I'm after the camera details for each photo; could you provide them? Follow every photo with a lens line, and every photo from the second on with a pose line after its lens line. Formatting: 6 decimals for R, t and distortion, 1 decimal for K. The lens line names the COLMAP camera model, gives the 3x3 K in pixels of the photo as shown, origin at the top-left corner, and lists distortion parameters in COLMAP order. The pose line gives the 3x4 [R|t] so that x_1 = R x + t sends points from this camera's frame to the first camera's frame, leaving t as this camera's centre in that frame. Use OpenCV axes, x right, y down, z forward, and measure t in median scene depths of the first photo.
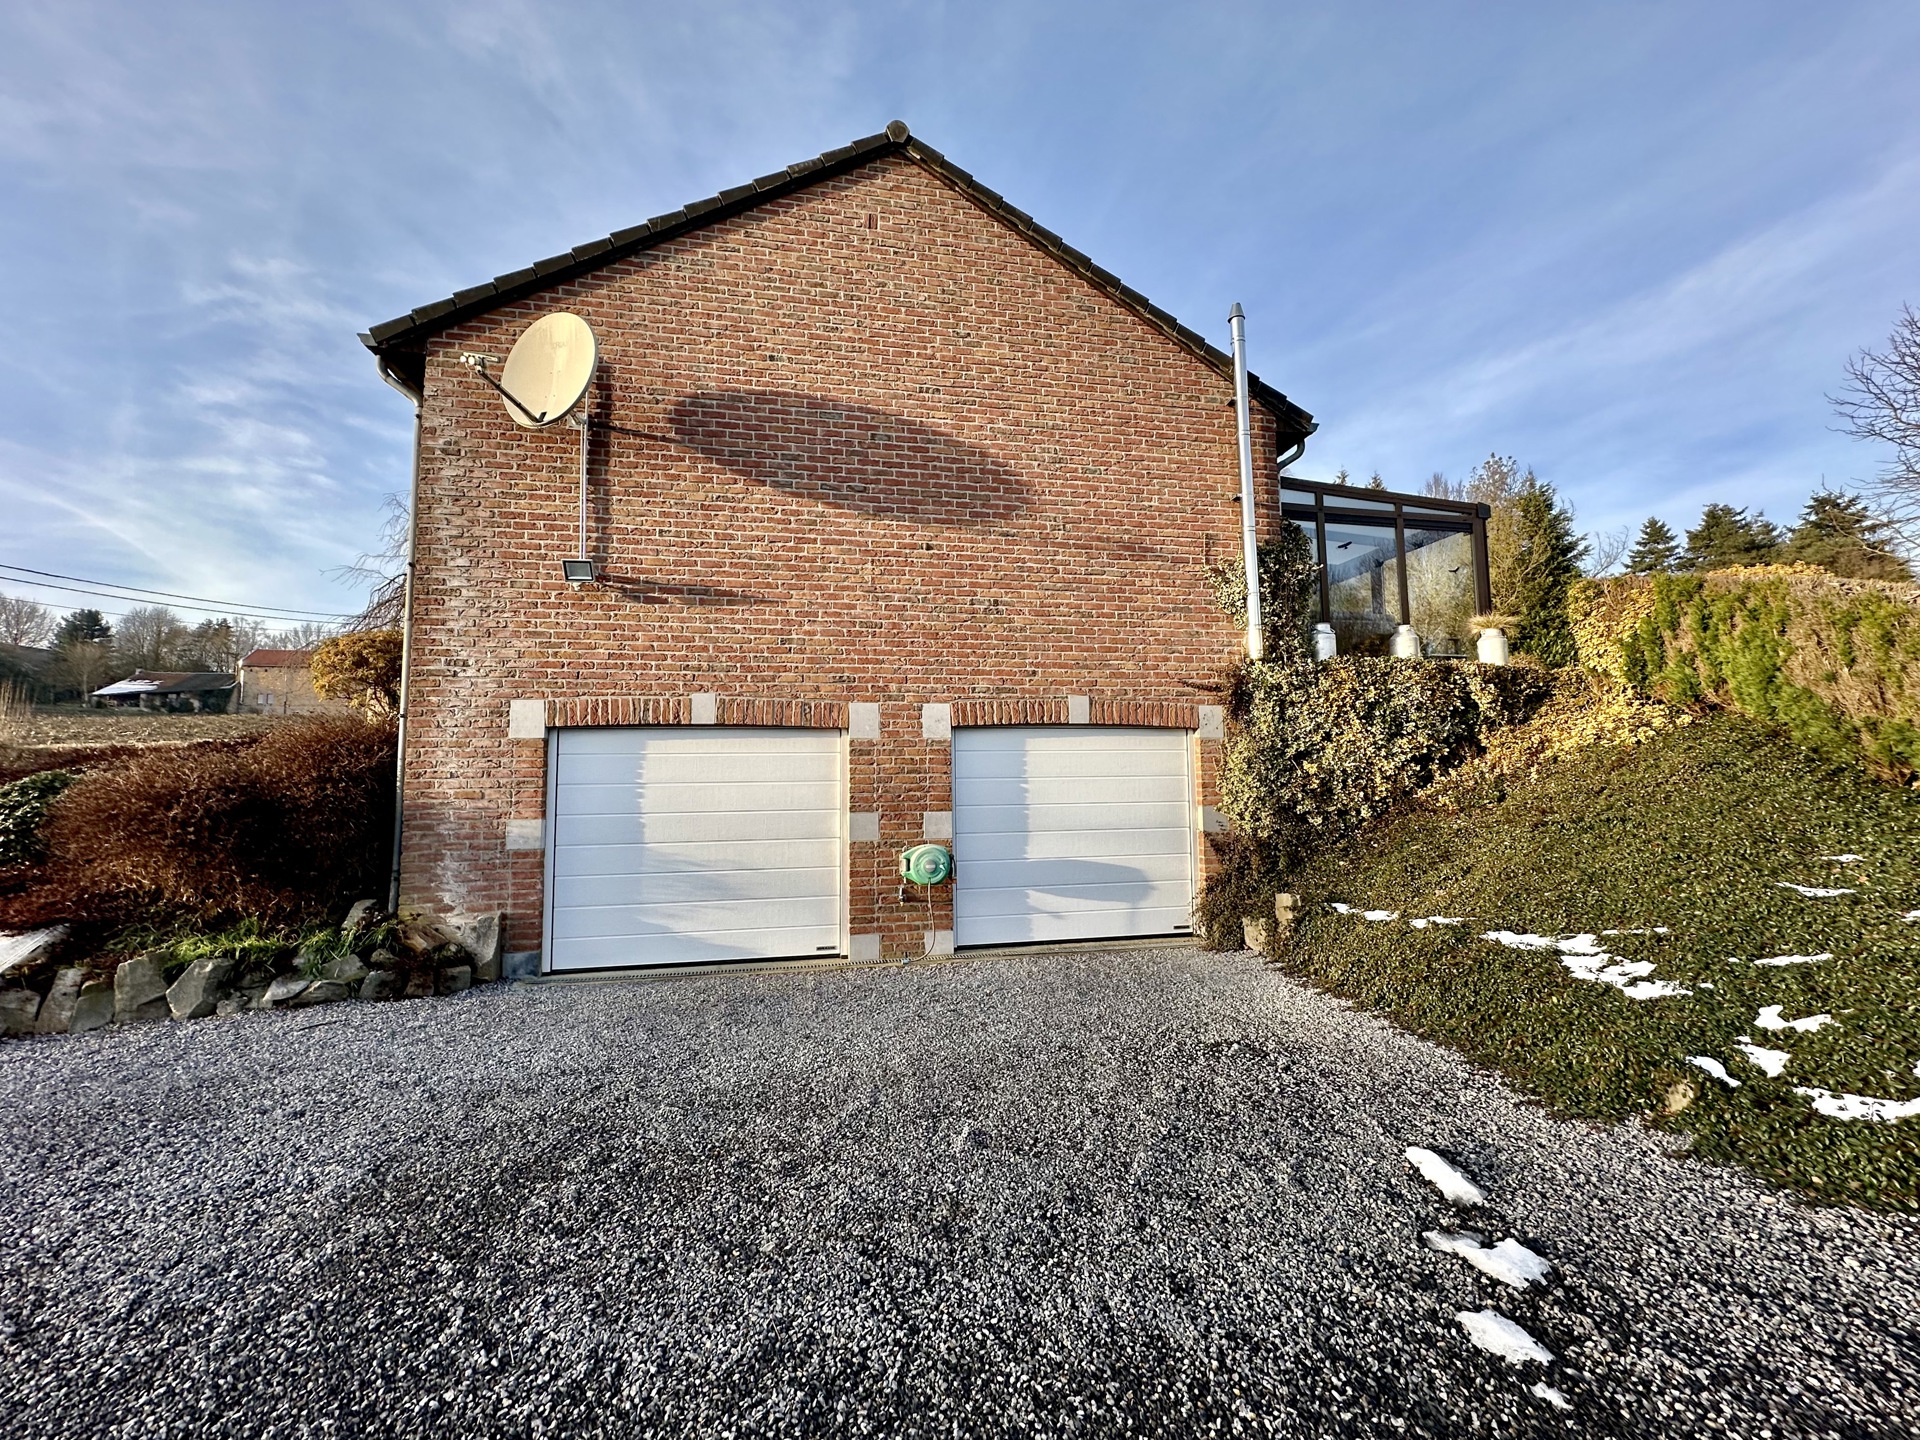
lens RADIAL K [[764.1, 0, 960.0], [0, 764.1, 720.0], [0, 0, 1]] dist [-0.000343, -0.000046]
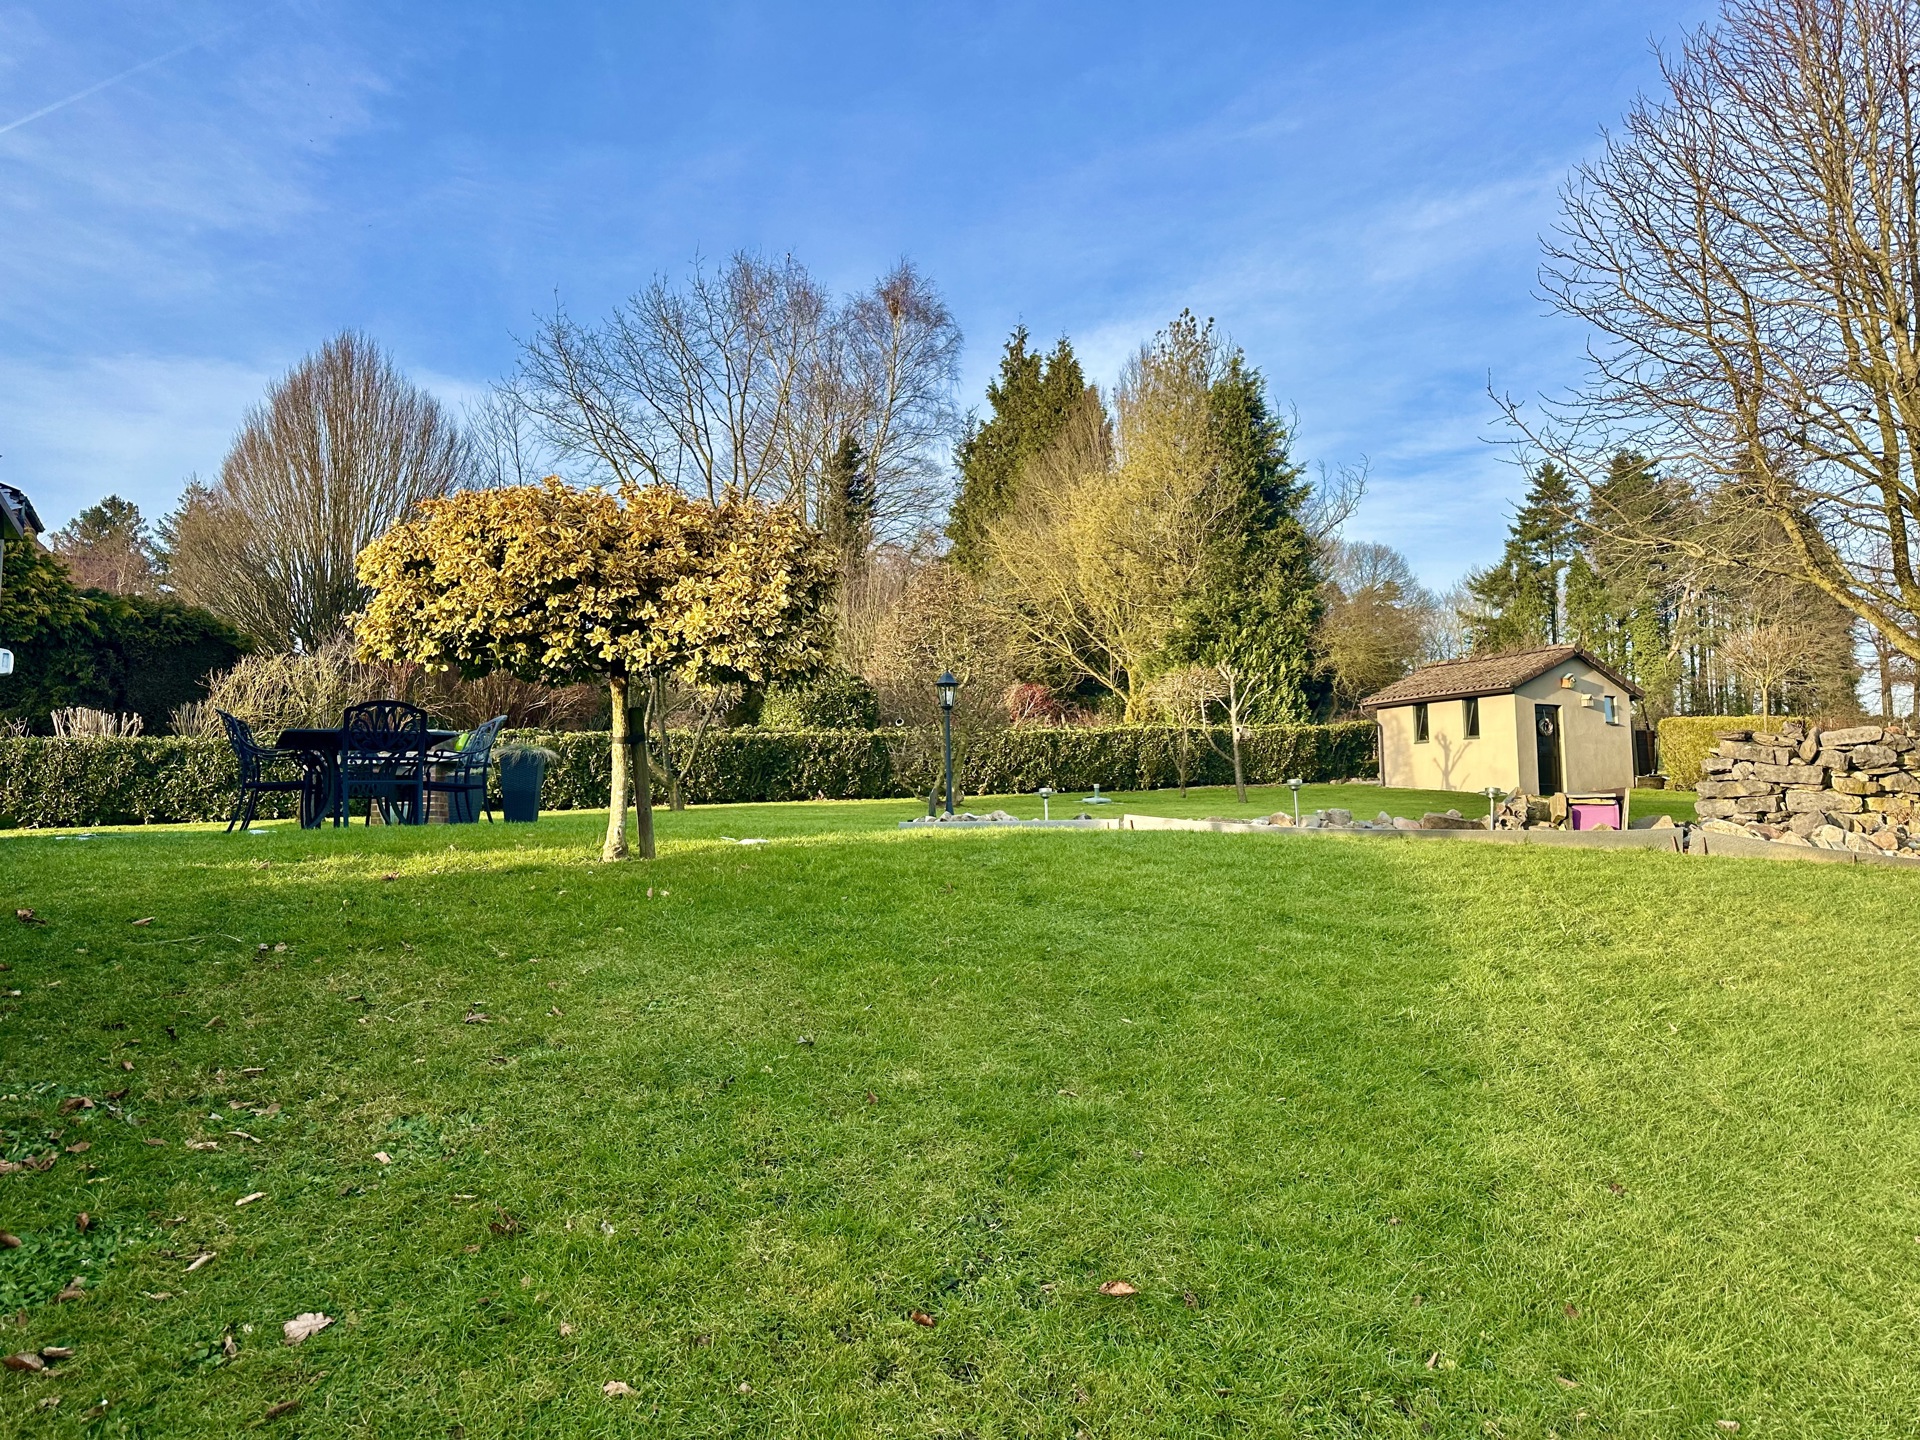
lens RADIAL K [[1382.1, 0, 960.0], [0, 1382.1, 720.0], [0, 0, 1]] dist [0.002221, 0.000008]
pose [[0.957027, 0.034534, 0.287937, 0.118622], [-0.030594, 0.999367, -0.018171, -0.009901], [-0.288382, 0.008581, 0.957477, 0.032551]]
